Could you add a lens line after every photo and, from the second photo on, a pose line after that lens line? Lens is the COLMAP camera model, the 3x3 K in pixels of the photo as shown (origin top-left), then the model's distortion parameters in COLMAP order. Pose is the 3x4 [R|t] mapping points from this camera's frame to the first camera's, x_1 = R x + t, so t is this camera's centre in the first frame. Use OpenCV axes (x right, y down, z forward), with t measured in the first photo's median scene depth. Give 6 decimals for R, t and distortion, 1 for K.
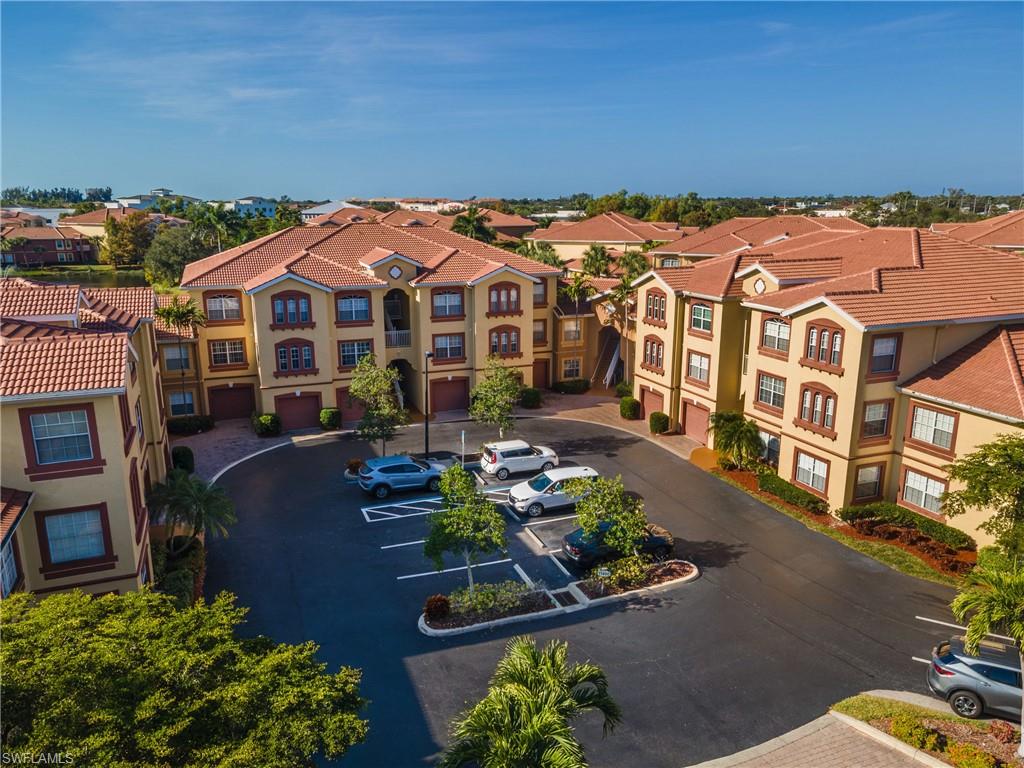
lens RADIAL K [[740.5, 0, 511.0], [0, 740.5, 392.3], [0, 0, 1]] dist [0.006503, 0.052301]
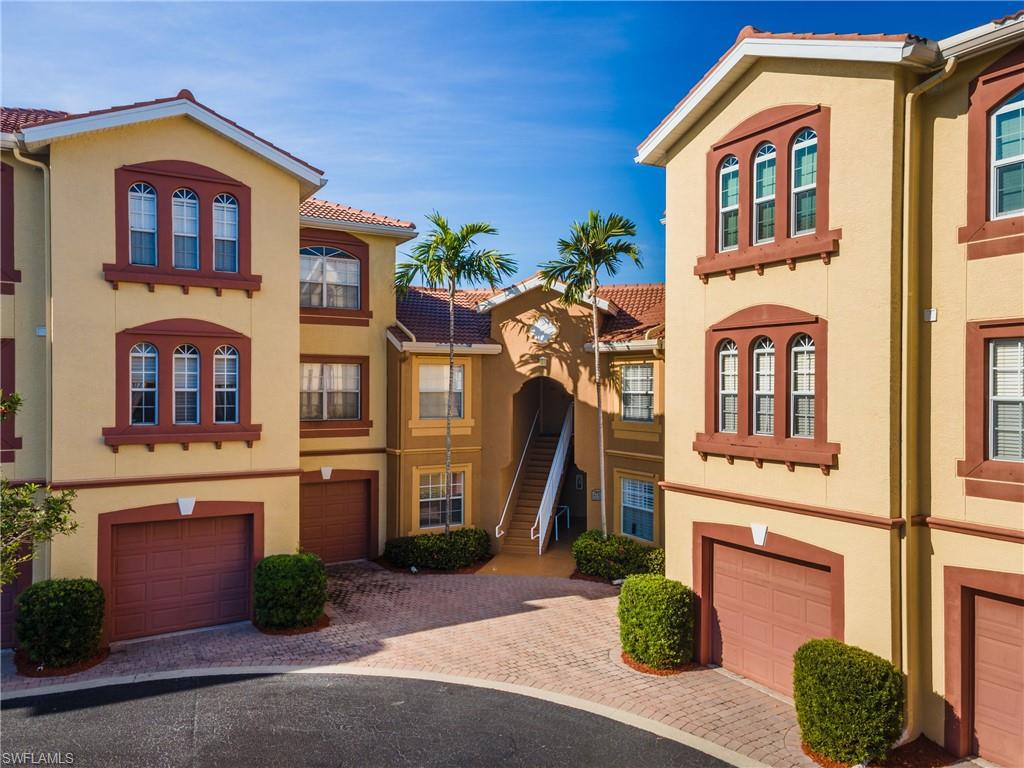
lens RADIAL K [[740.5, 0, 511.0], [0, 740.5, 392.3], [0, 0, 1]] dist [0.006503, 0.052301]
pose [[0.988622, 0.002582, 0.150397, 0.076553], [0.033734, 0.970579, -0.238407, 0.005098], [-0.146587, 0.240768, 0.959449, 0.798486]]
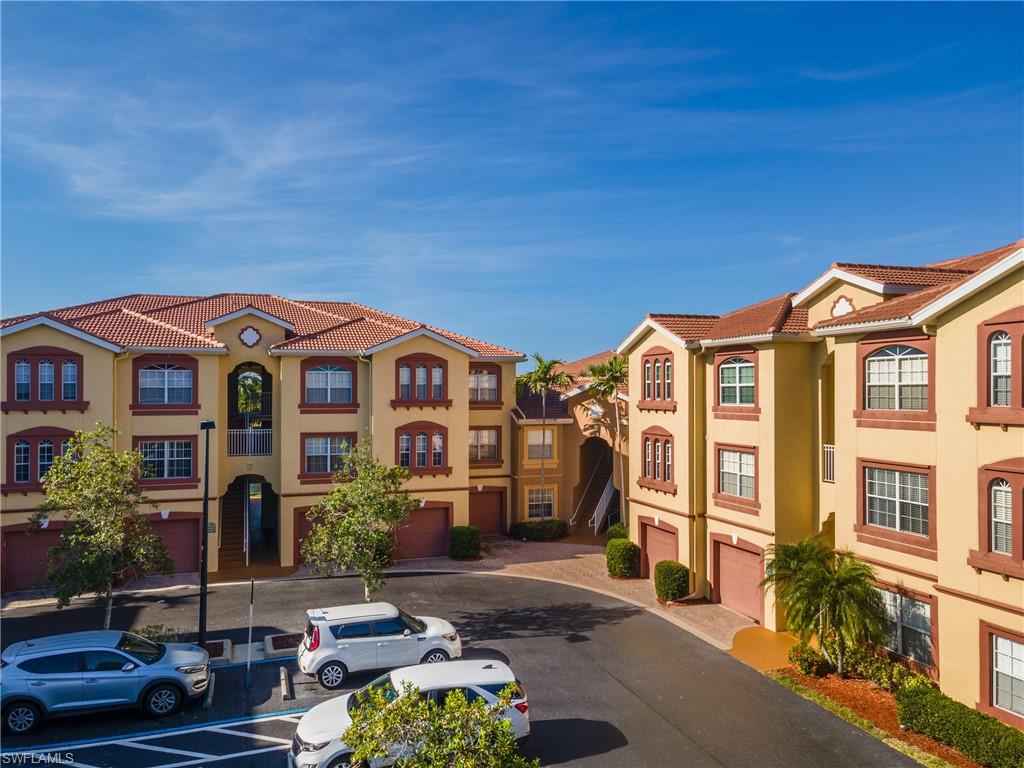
lens RADIAL K [[740.5, 0, 511.0], [0, 740.5, 392.3], [0, 0, 1]] dist [0.006503, 0.052301]
pose [[0.999128, 0.001291, -0.041730, 0.103602], [-0.011571, 0.968929, -0.247068, 0.043748], [0.040115, 0.247336, 0.968099, 0.425229]]
